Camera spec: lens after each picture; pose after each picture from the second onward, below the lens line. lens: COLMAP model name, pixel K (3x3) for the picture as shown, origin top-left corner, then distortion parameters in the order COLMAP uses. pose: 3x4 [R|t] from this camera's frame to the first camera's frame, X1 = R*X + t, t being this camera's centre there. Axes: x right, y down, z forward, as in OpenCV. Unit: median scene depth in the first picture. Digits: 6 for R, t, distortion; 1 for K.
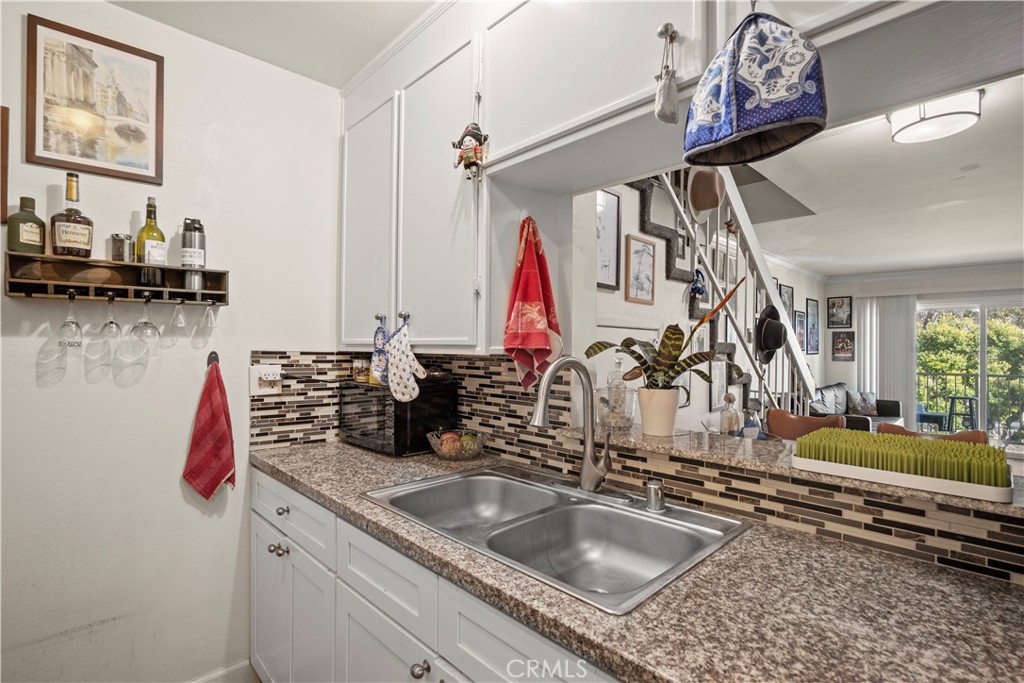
lens RADIAL K [[481.9, 0, 508.0], [0, 481.9, 342.0], [0, 0, 1]] dist [-0.022992, 0.005574]
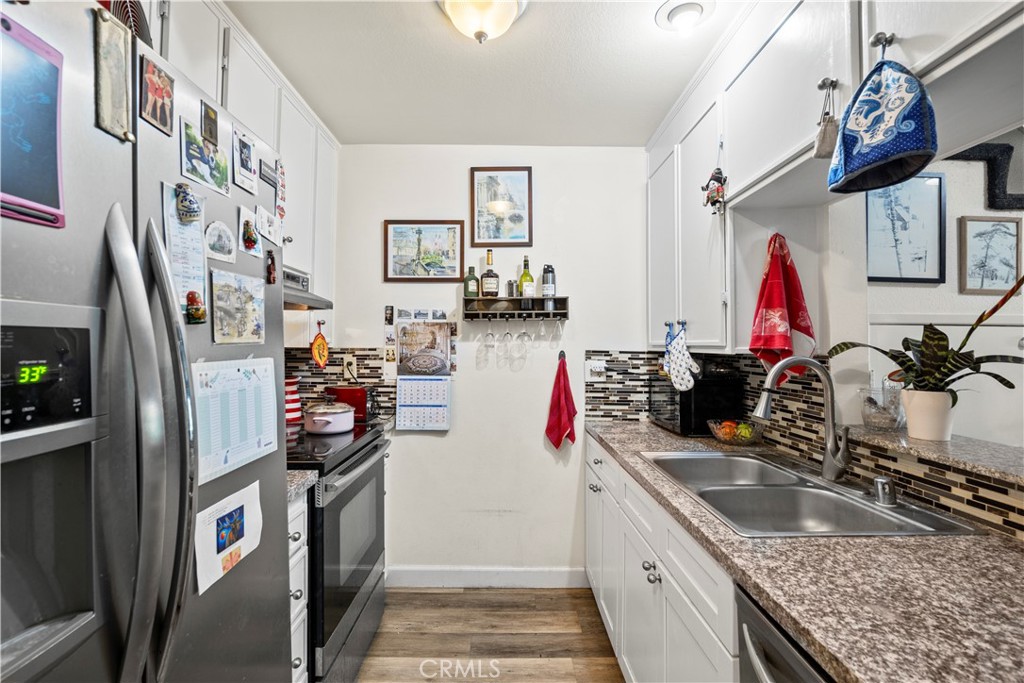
lens RADIAL K [[481.9, 0, 512.8], [0, 481.9, 331.7], [0, 0, 1]] dist [-0.022992, 0.005574]
pose [[0.736210, -0.022855, -0.676367, 0.318841], [0.007596, 0.999646, -0.025511, -0.002514], [0.676710, 0.013644, 0.736123, -0.235246]]
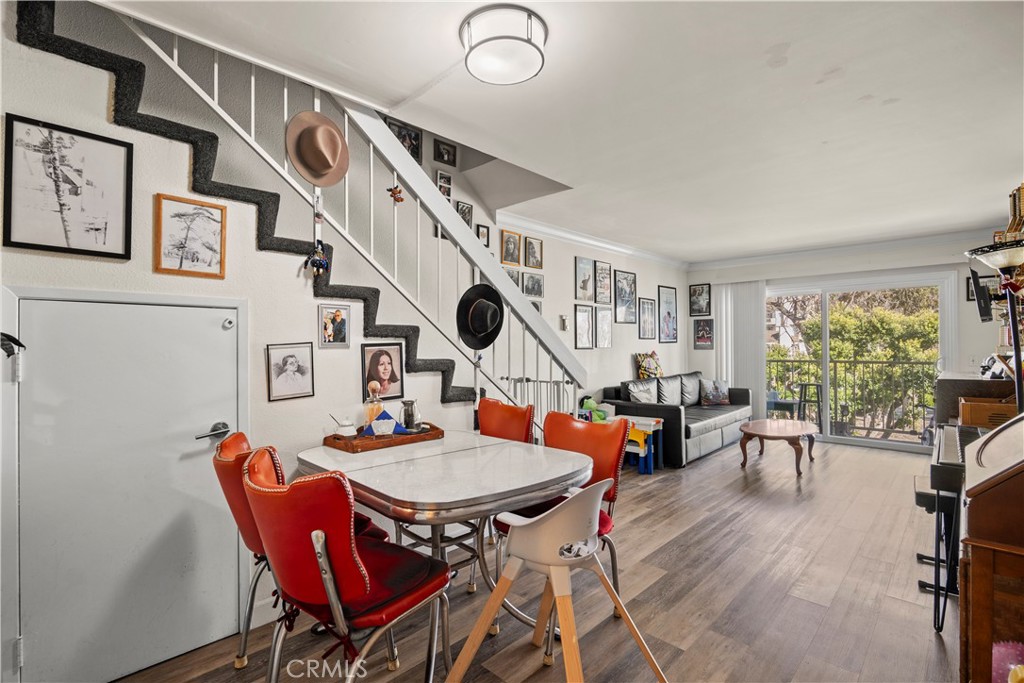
lens RADIAL K [[481.9, 0, 509.4], [0, 481.9, 344.4], [0, 0, 1]] dist [-0.022992, 0.005574]
pose [[0.998457, -0.015082, 0.053440, 1.150654], [0.014496, 0.999831, 0.011348, 0.056792], [-0.053603, -0.010556, 0.998507, 0.183124]]
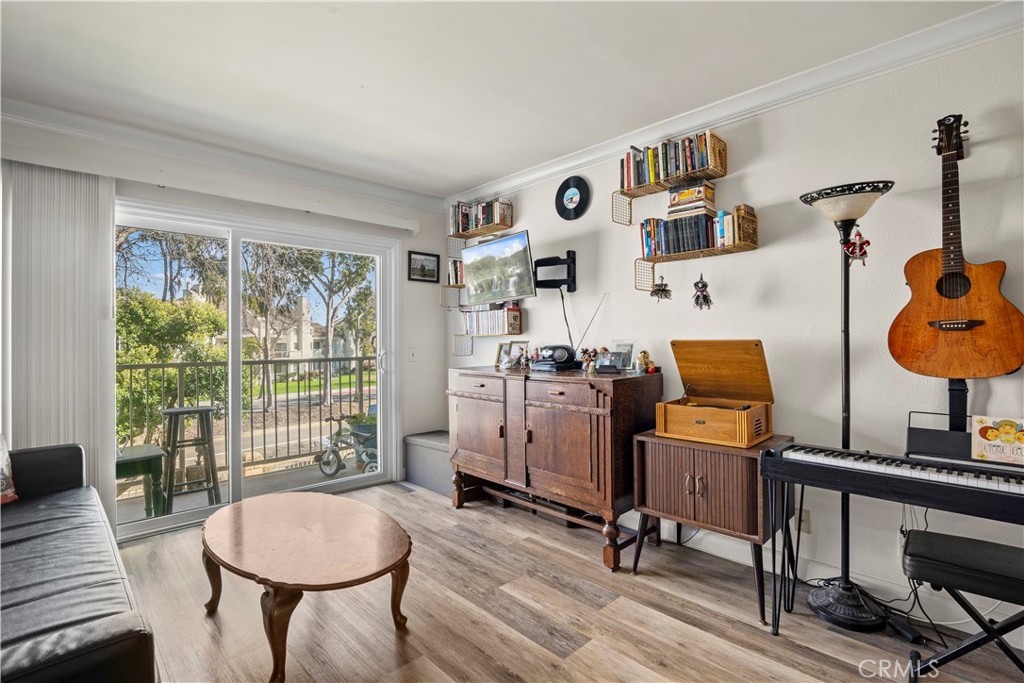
lens RADIAL K [[481.9, 0, 507.2], [0, 481.9, 339.0], [0, 0, 1]] dist [-0.022992, 0.005574]
pose [[-0.008859, -0.009680, 0.999914, 1.805408], [-0.005473, 0.999939, 0.009631, 0.136247], [-0.999946, -0.005387, -0.008911, 2.711362]]
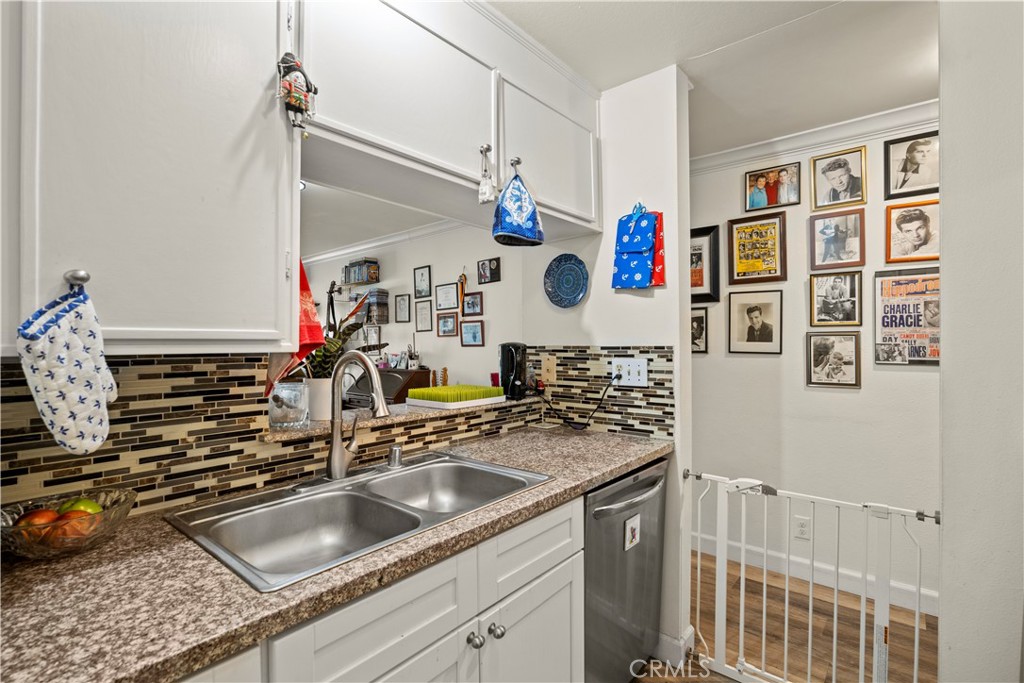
lens RADIAL K [[481.9, 0, 517.8], [0, 481.9, 341.4], [0, 0, 1]] dist [-0.022992, 0.005574]
pose [[-0.112217, -0.008603, 0.993646, -0.764300], [-0.006612, 0.999947, 0.007911, 0.001721], [-0.993662, -0.005683, -0.112268, 0.625783]]
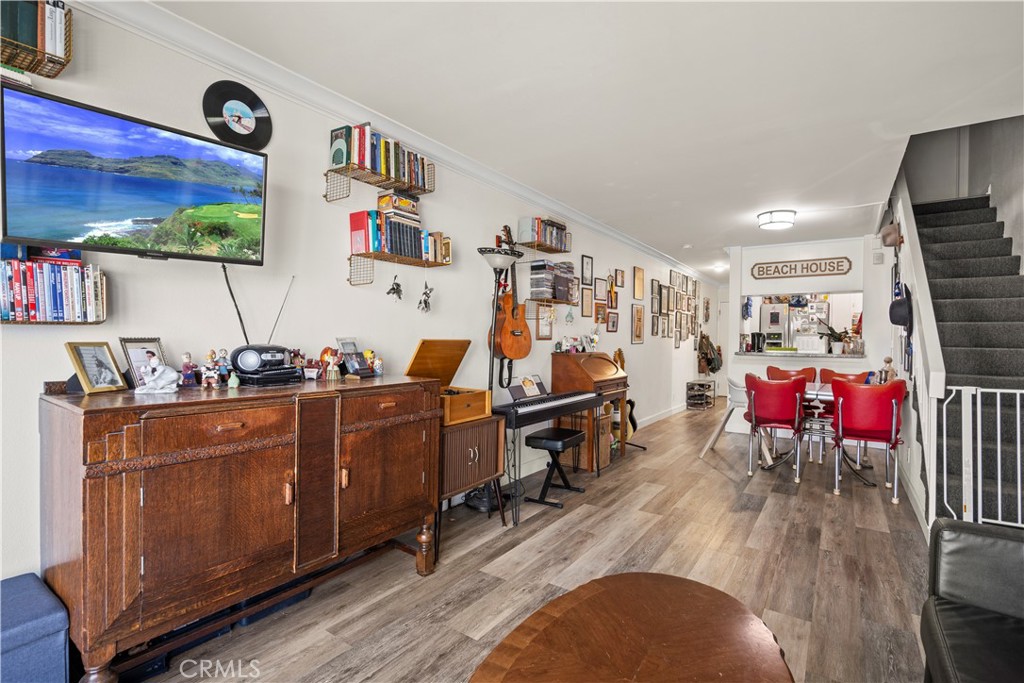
lens RADIAL K [[481.9, 0, 514.2], [0, 481.9, 348.5], [0, 0, 1]] dist [-0.022992, 0.005574]
pose [[-0.976628, -0.018368, -0.214149, 3.419215], [-0.020321, 0.999770, 0.006922, 0.166357], [0.213972, 0.011112, -0.976777, 3.891720]]
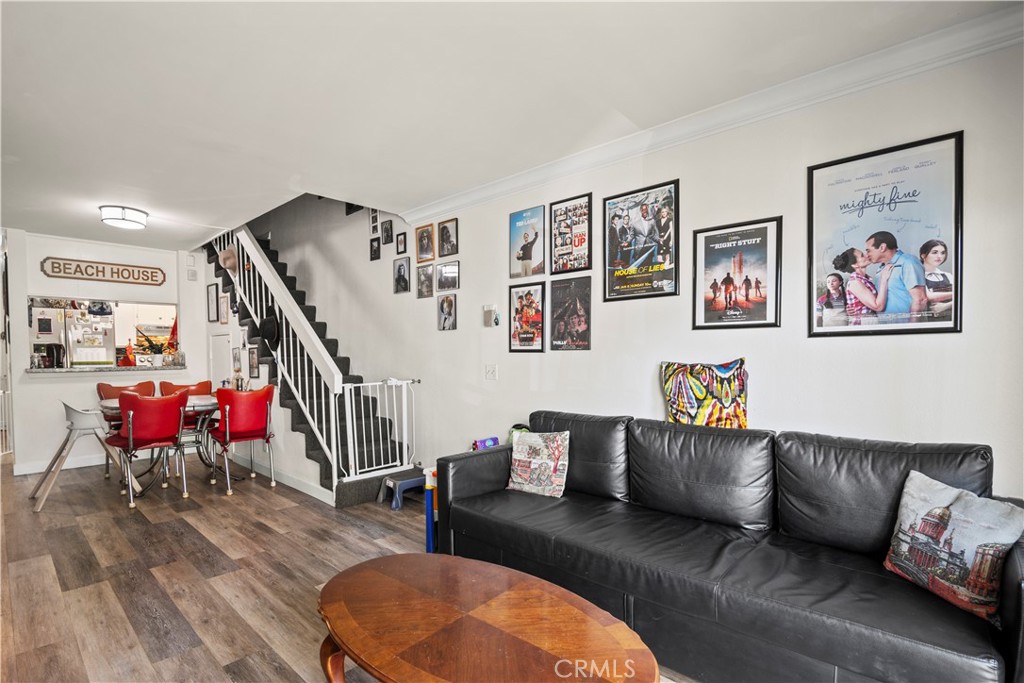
lens RADIAL K [[481.9, 0, 514.8], [0, 481.9, 376.4], [0, 0, 1]] dist [-0.022992, 0.005574]
pose [[0.080818, 0.033829, -0.996155, 4.003487], [0.011927, 0.999320, 0.034904, 0.166221], [0.996658, -0.014702, 0.080360, 3.265662]]
